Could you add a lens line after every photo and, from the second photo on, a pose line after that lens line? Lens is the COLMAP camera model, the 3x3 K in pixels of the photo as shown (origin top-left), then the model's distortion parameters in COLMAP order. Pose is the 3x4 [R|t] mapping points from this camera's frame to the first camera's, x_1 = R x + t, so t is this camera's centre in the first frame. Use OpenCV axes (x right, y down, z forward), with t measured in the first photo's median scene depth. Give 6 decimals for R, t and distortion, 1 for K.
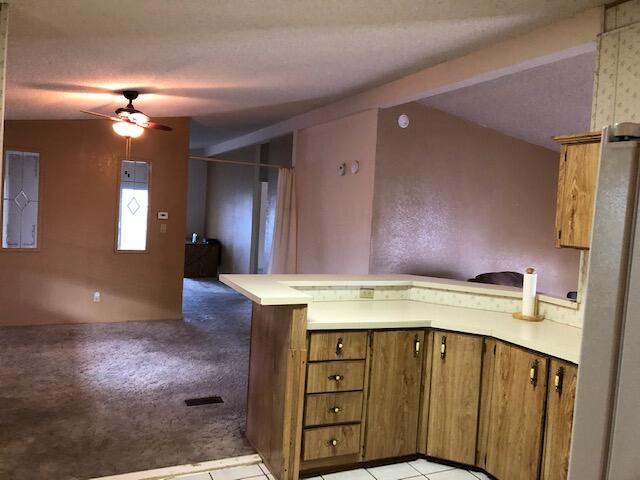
lens RADIAL K [[528.9, 0, 320.5], [0, 528.9, 235.4], [0, 0, 1]] dist [0.023547, -0.007423]
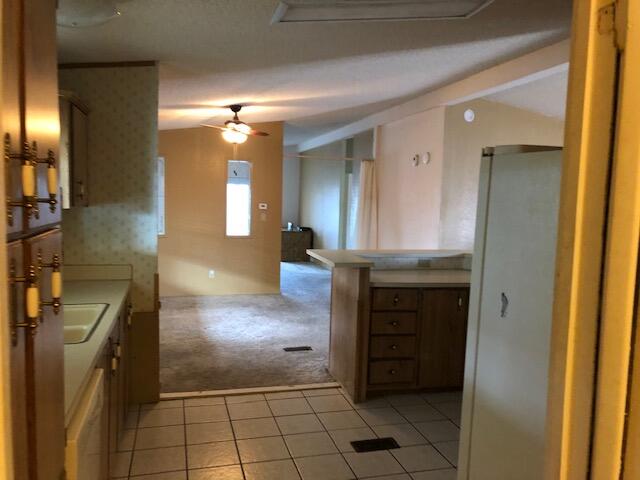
lens RADIAL K [[528.9, 0, 333.5], [0, 528.9, 240.2], [0, 0, 1]] dist [0.023547, -0.007423]
pose [[0.987991, -0.015434, -0.153739, 0.051903], [0.019827, 0.999436, 0.027087, 0.013375], [0.153235, -0.029810, 0.987740, -0.190785]]
